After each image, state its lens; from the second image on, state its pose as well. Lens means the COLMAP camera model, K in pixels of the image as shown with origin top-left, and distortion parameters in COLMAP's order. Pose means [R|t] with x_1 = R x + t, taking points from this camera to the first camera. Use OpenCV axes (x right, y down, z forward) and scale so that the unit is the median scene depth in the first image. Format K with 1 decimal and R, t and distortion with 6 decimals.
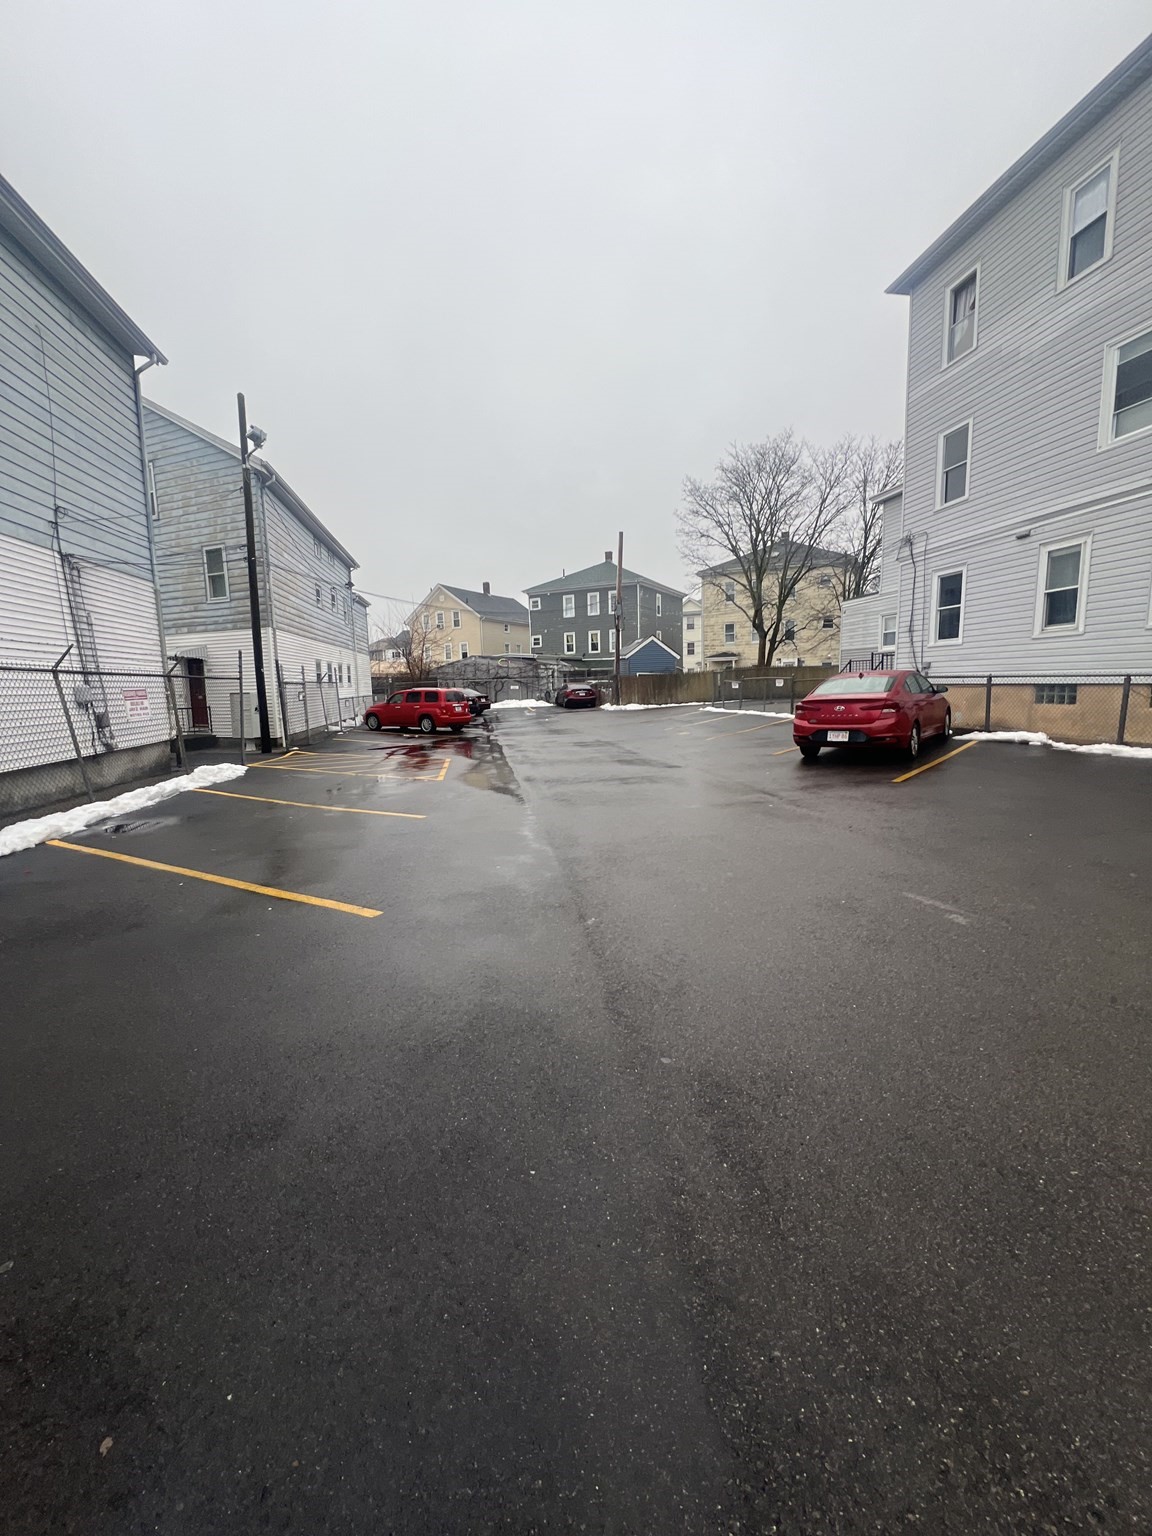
lens RADIAL K [[614.9, 0, 577.6], [0, 614.9, 768.1], [0, 0, 1]] dist [0.001500, -0.000085]
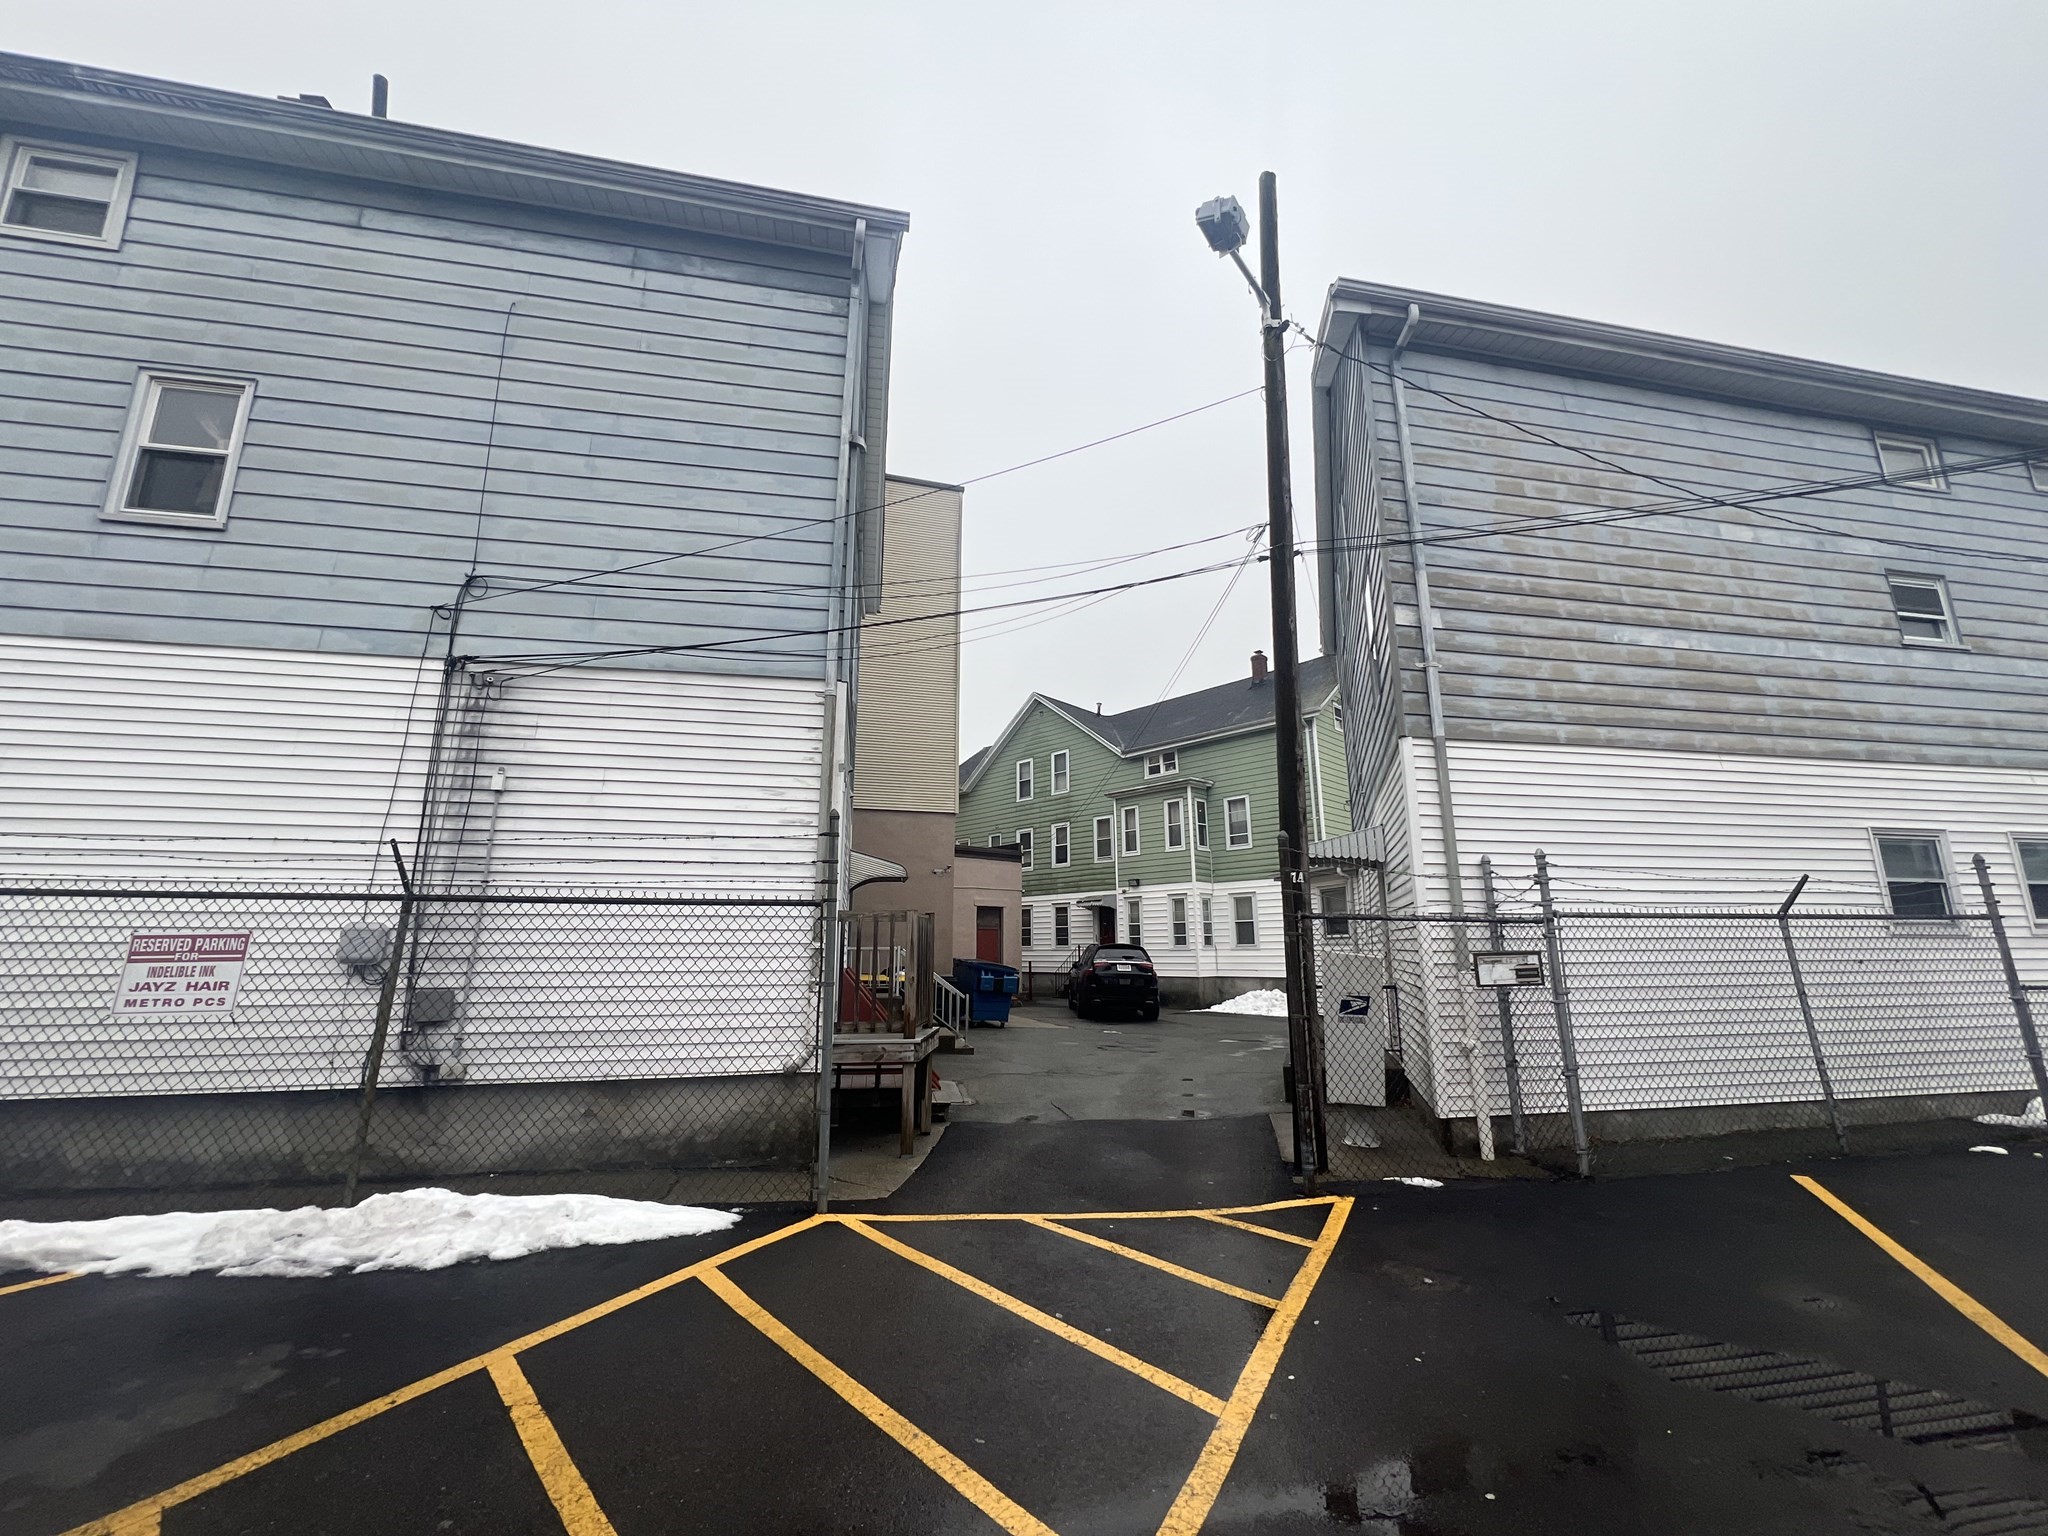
lens RADIAL K [[819.9, 0, 1021.8], [0, 819.9, 776.2], [0, 0, 1]] dist [0.001500, -0.000085]
pose [[0.020070, -0.188979, -0.981776, -0.180661], [-0.137160, 0.972169, -0.189934, -0.186961], [0.990346, 0.138472, -0.006409, 1.434408]]
